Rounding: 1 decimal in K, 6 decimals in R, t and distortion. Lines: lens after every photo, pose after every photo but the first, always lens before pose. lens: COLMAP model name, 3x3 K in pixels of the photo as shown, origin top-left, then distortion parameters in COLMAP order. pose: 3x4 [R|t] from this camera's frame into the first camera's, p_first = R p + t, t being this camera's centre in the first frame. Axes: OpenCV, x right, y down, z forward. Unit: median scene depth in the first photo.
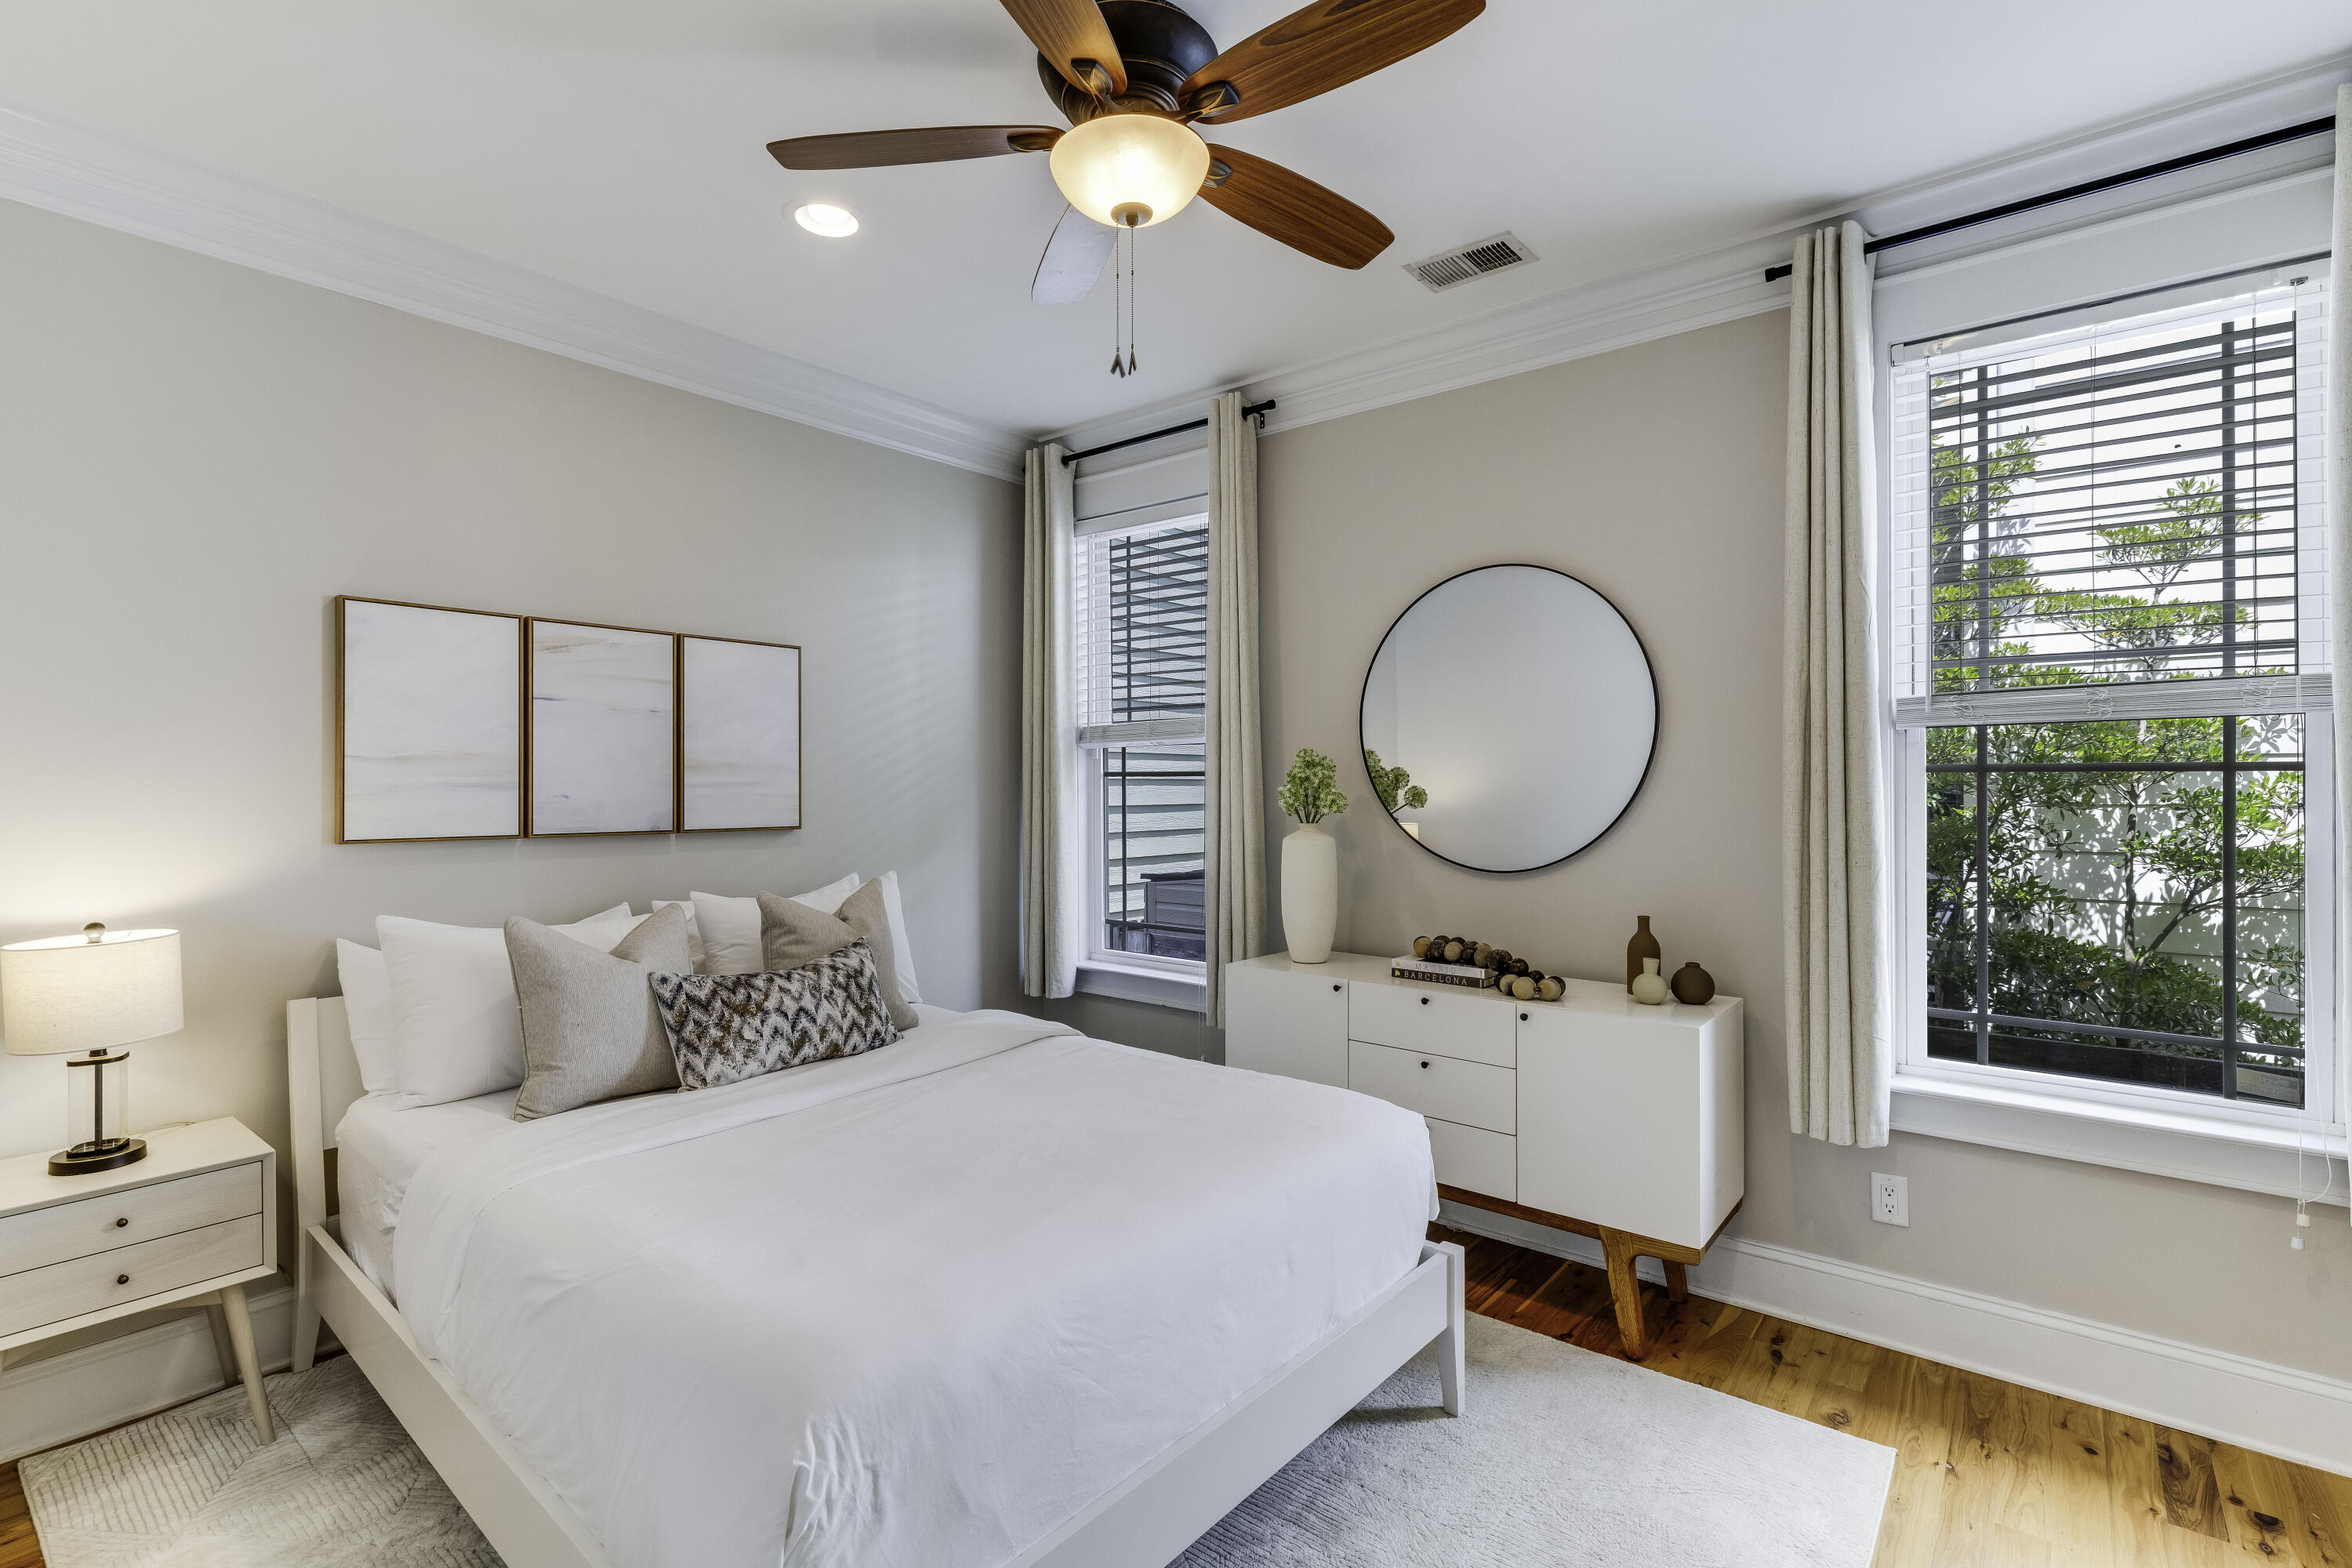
lens RADIAL K [[1096.7, 0, 1176.0], [0, 1096.7, 784.0], [0, 0, 1]] dist [0.002915, 0.000530]
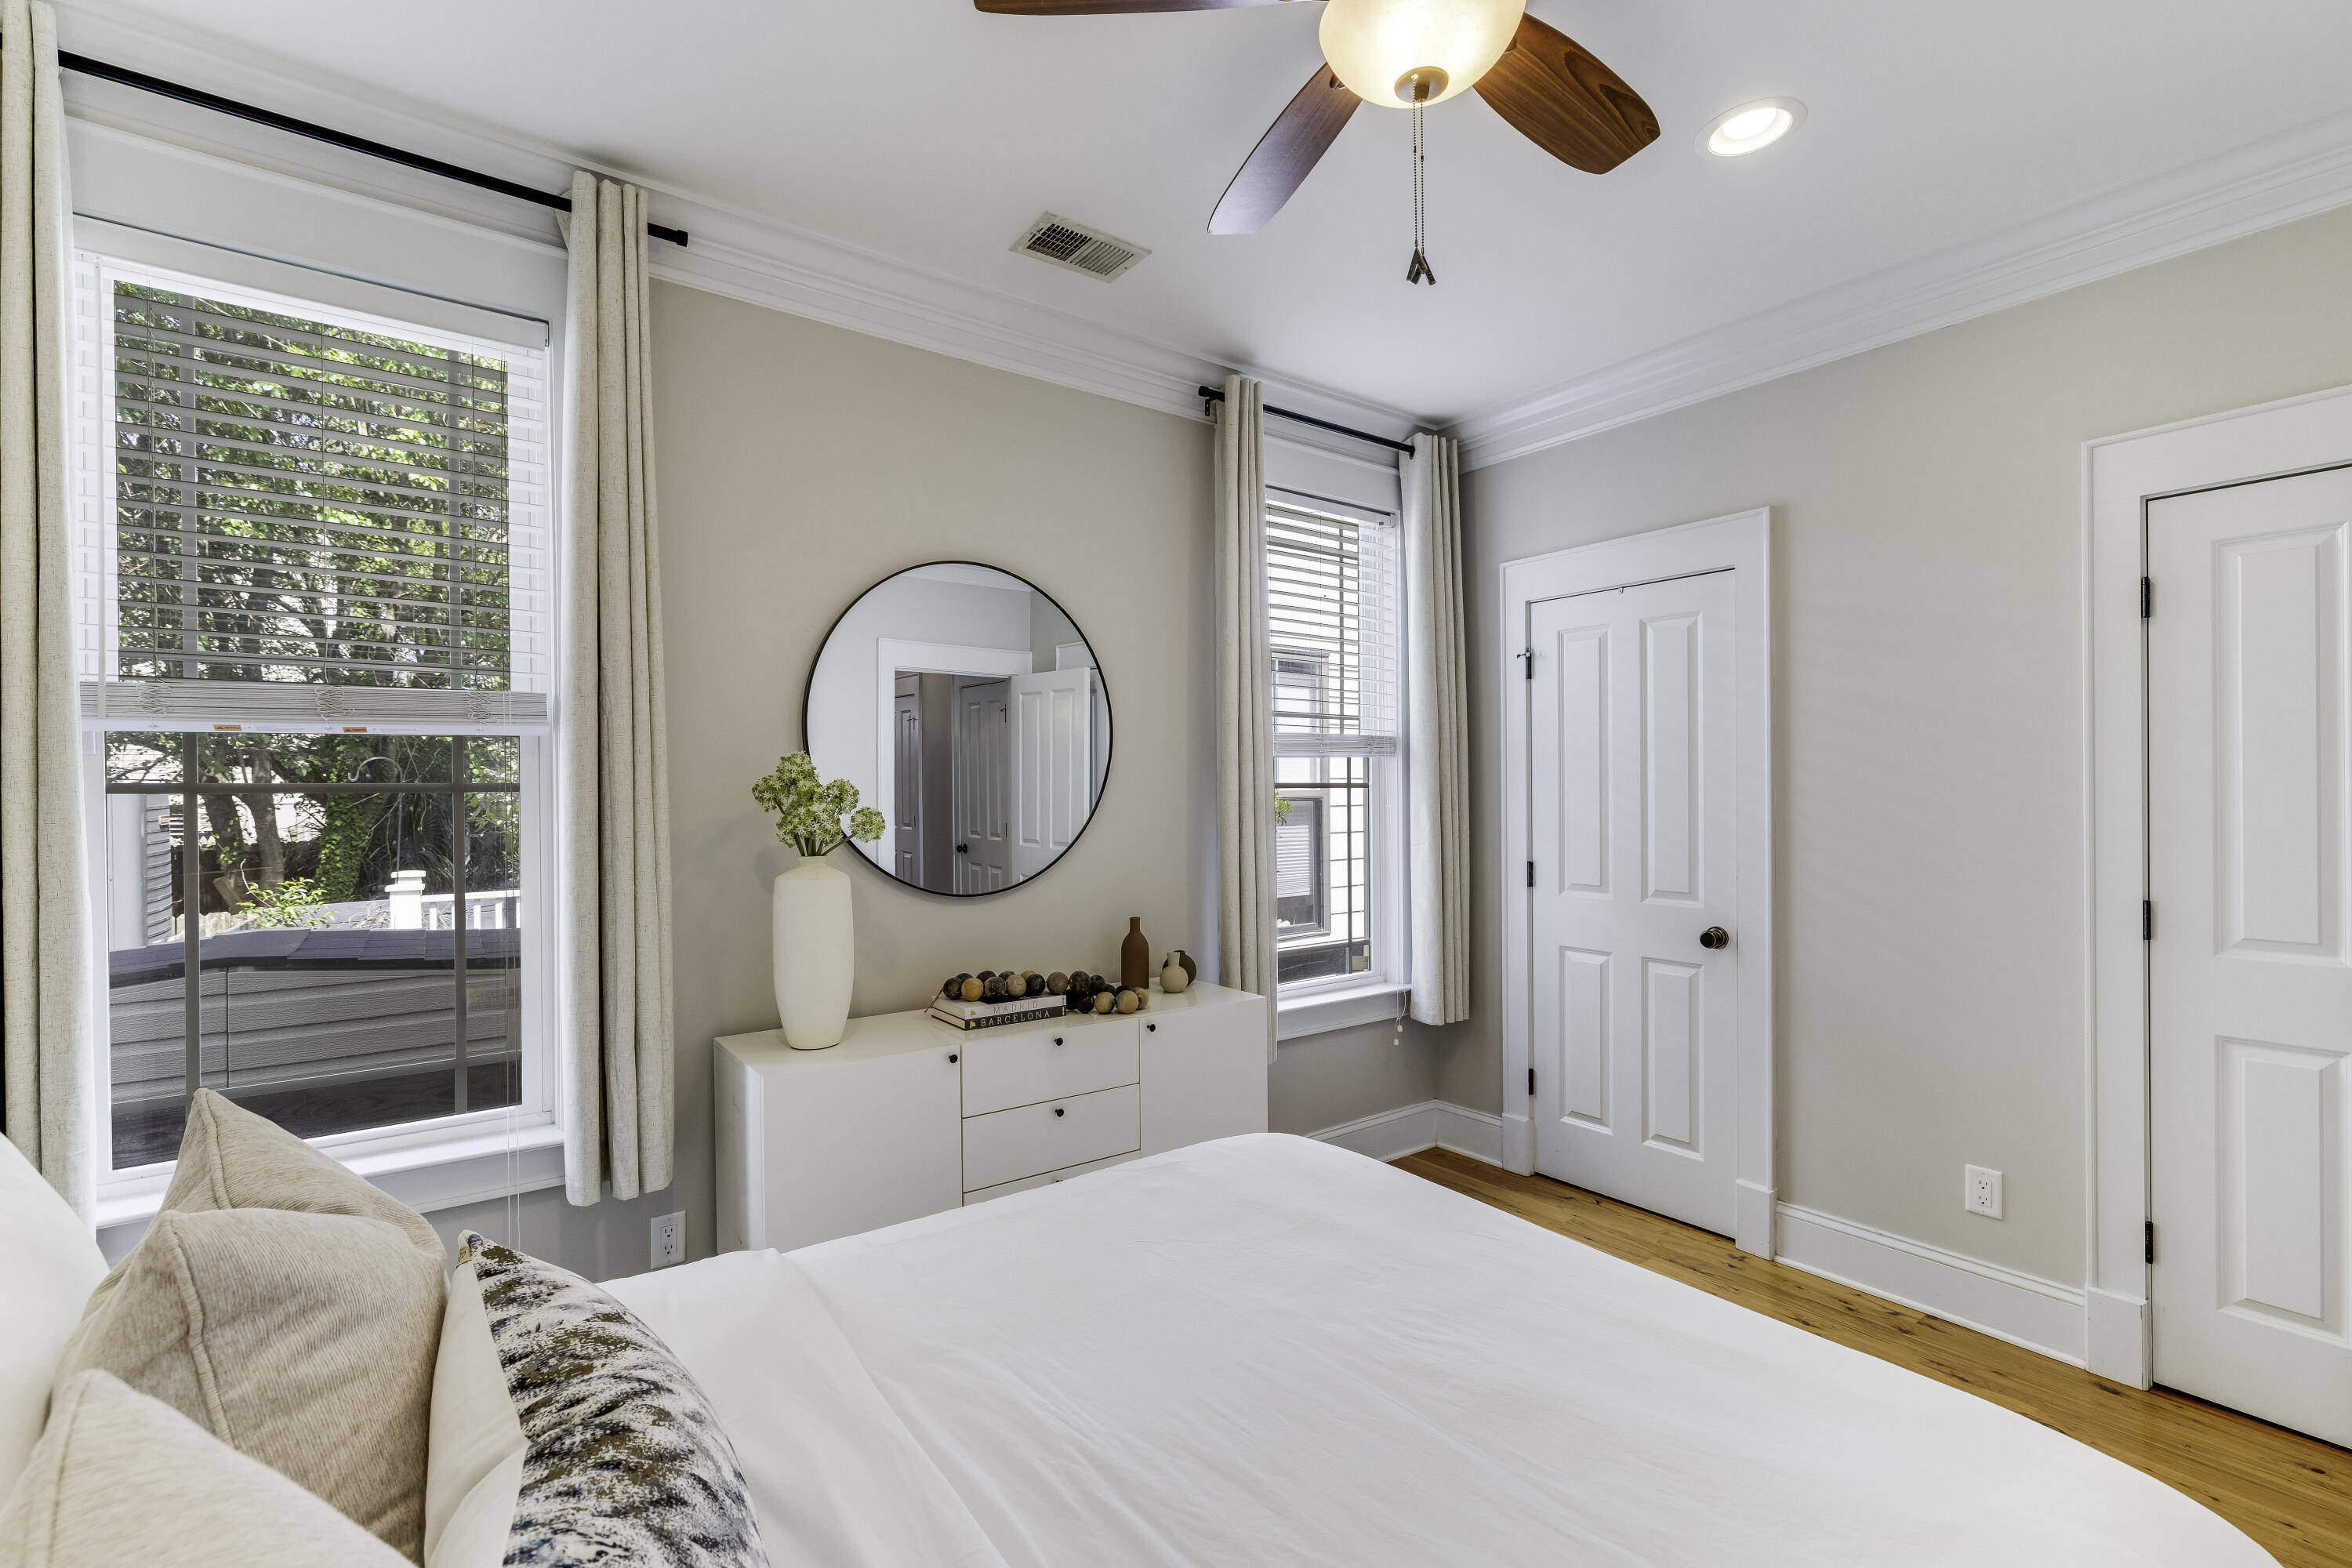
lens RADIAL K [[1034.3, 0, 1176.0], [0, 1034.3, 784.0], [0, 0, 1]] dist [-0.001348, 0.001252]
pose [[0.235831, 0.008489, 0.971757, -0.569336], [0.011188, 0.999872, -0.011450, -0.001253], [-0.971730, 0.013572, 0.235706, 0.702863]]
